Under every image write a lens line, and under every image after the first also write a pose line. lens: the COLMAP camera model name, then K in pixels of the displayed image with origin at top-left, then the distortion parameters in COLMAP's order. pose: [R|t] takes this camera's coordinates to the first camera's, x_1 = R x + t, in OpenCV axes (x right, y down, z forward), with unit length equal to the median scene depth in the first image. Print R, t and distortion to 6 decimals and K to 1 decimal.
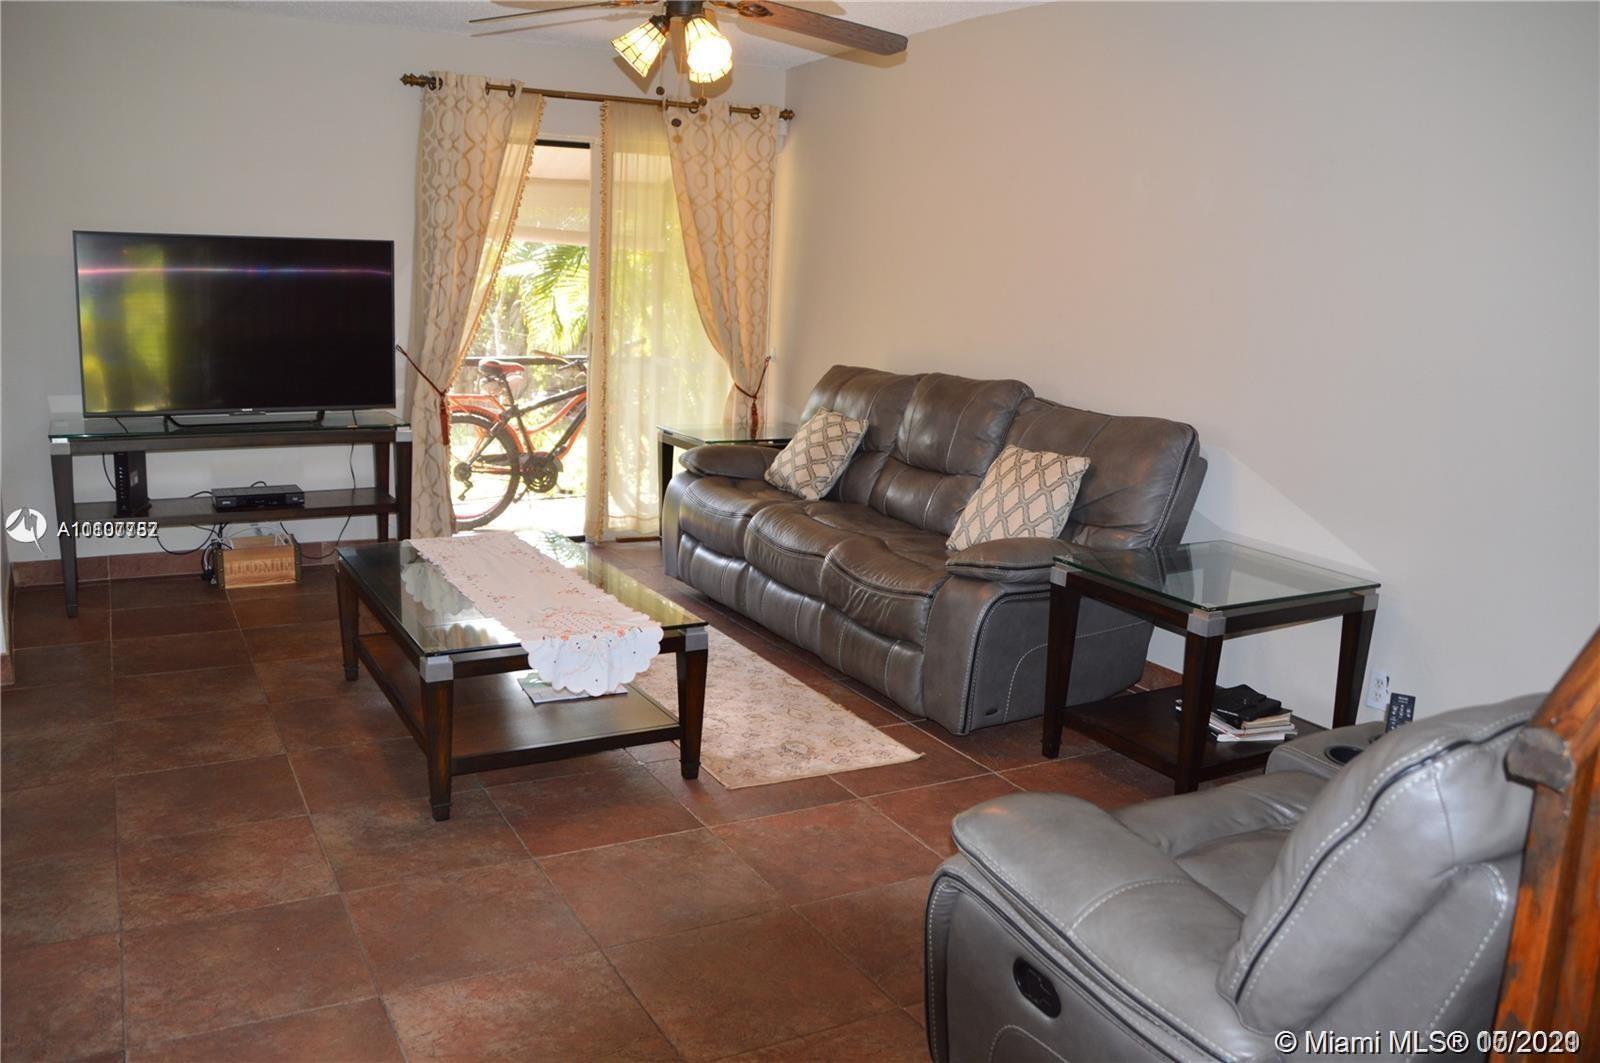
lens RADIAL K [[1279.5, 0, 800.0], [0, 1279.5, 531.5], [0, 0, 1]] dist [-0.172170, 0.126236]
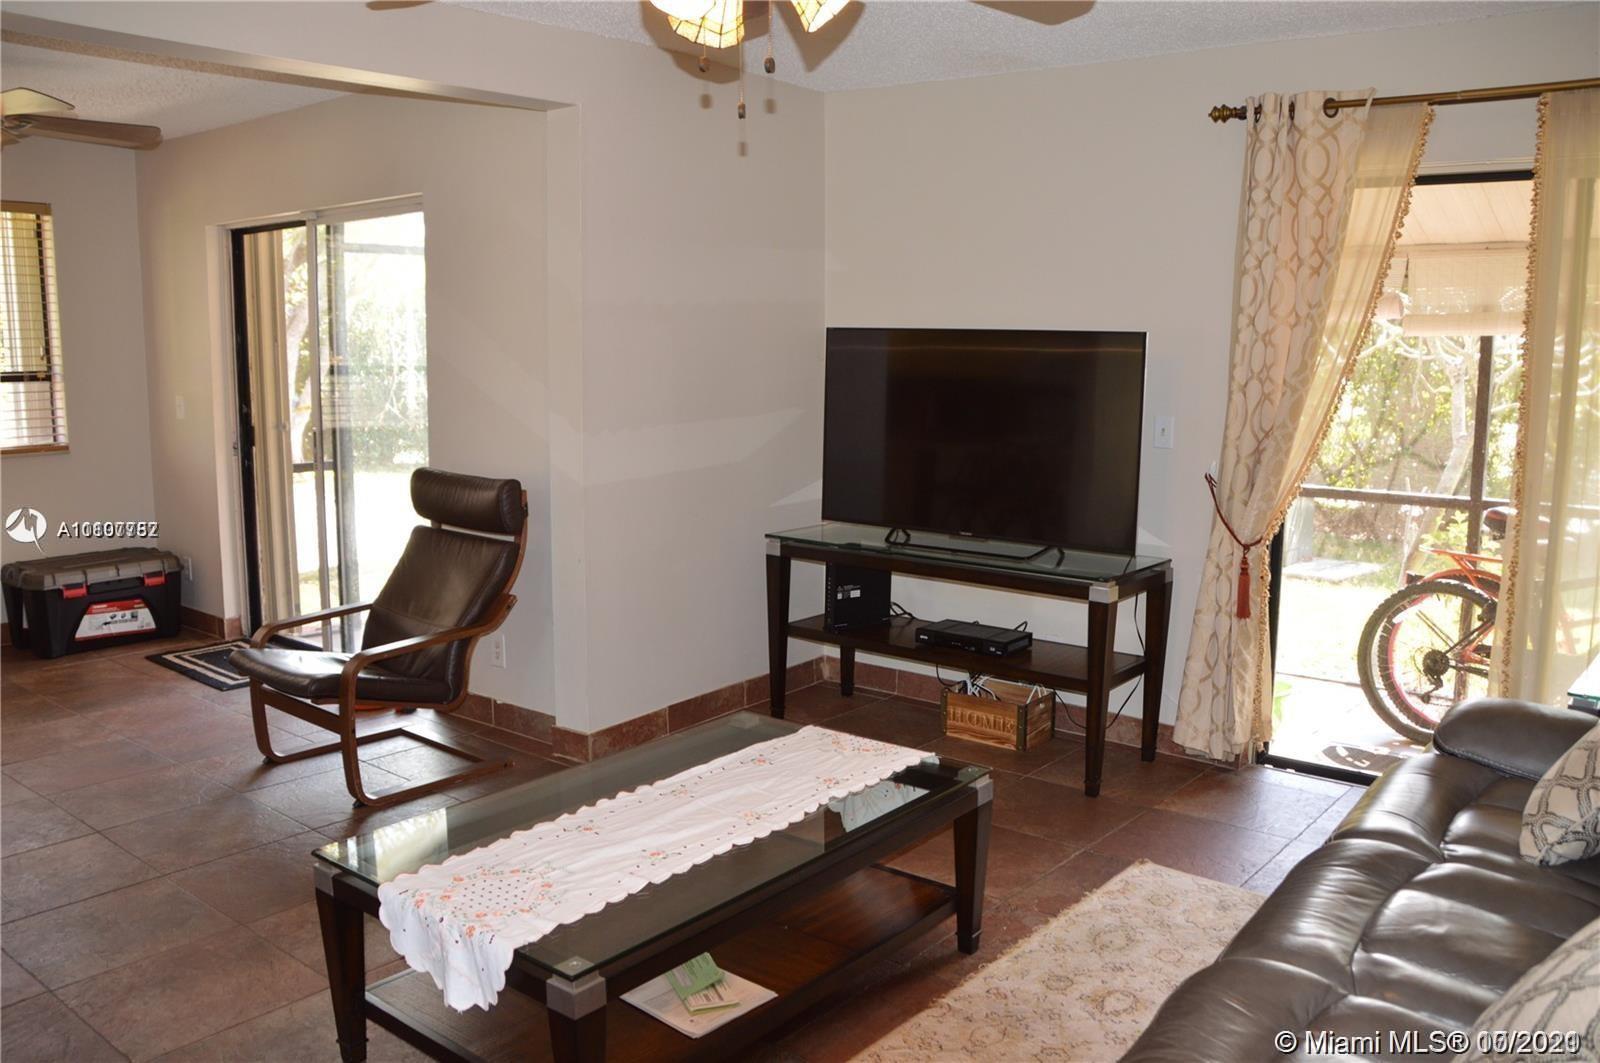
lens RADIAL K [[1279.5, 0, 800.0], [0, 1279.5, 531.5], [0, 0, 1]] dist [-0.172170, 0.126236]
pose [[0.367263, 0.105462, -0.924119, 0.286922], [-0.179494, 0.982911, 0.040836, -0.105198], [0.912633, 0.150876, 0.379917, 0.518528]]
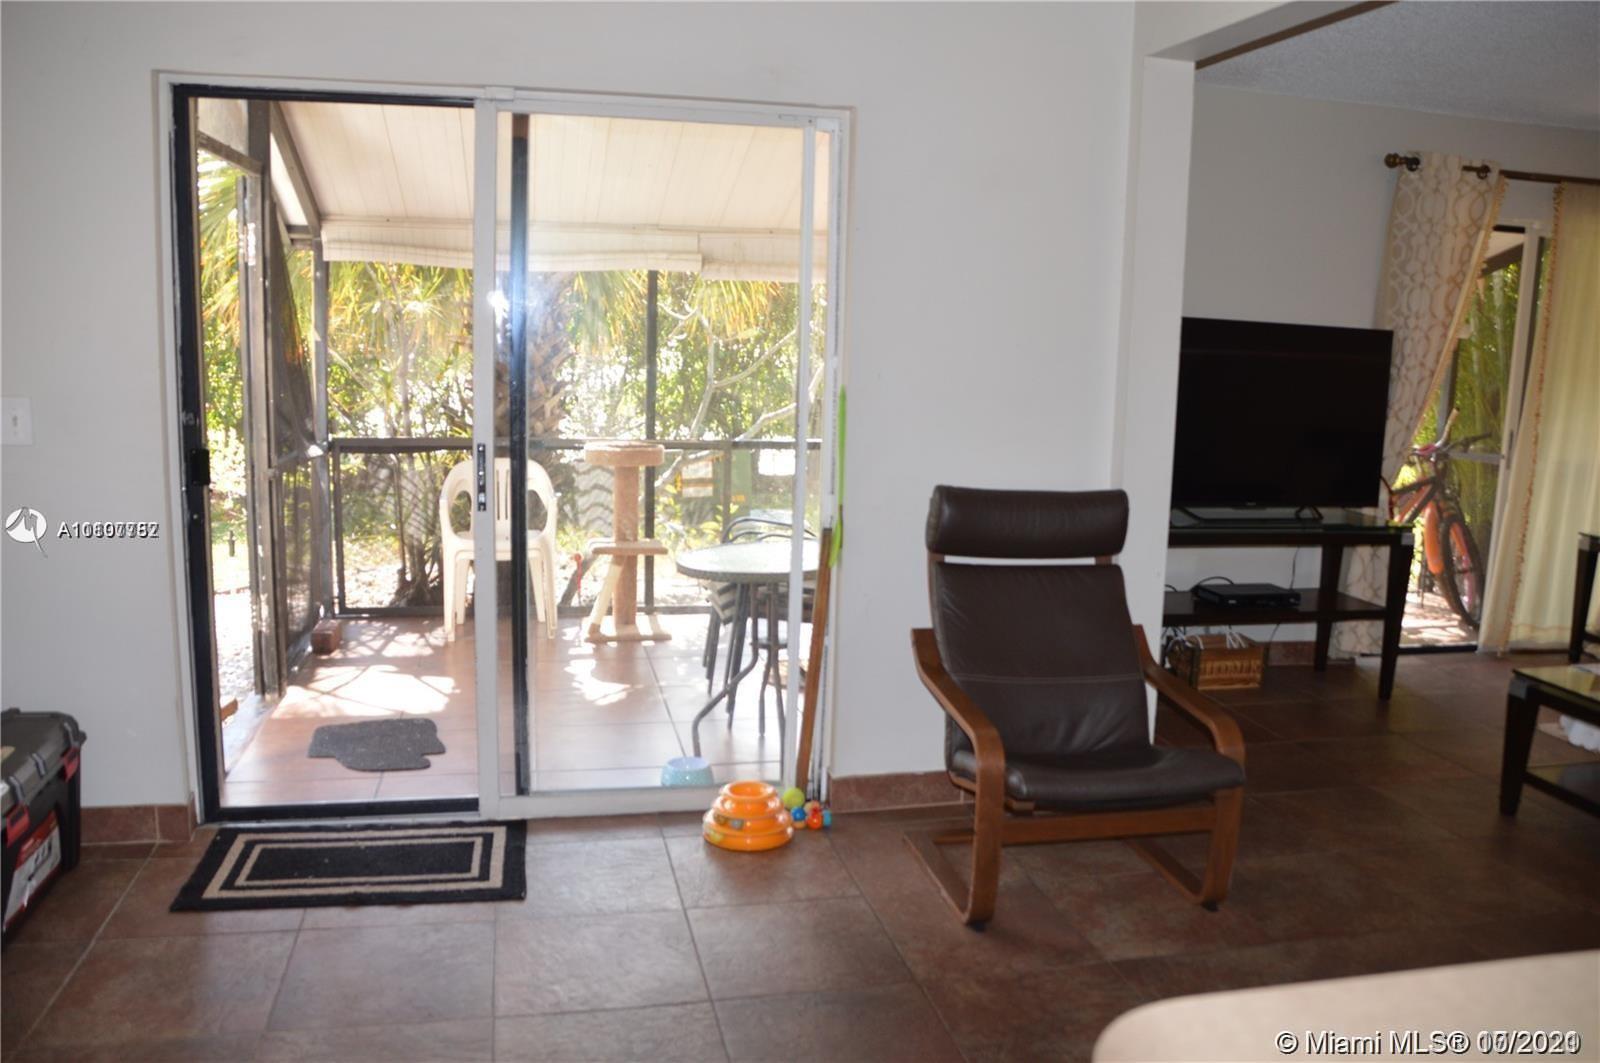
lens RADIAL K [[1279.5, 0, 800.0], [0, 1279.5, 531.5], [0, 0, 1]] dist [-0.172170, 0.126236]
pose [[0.956290, 0.040387, -0.289619, -0.454284], [-0.055481, 0.997486, -0.044094, -0.014632], [0.287110, 0.058235, 0.956126, -0.010116]]
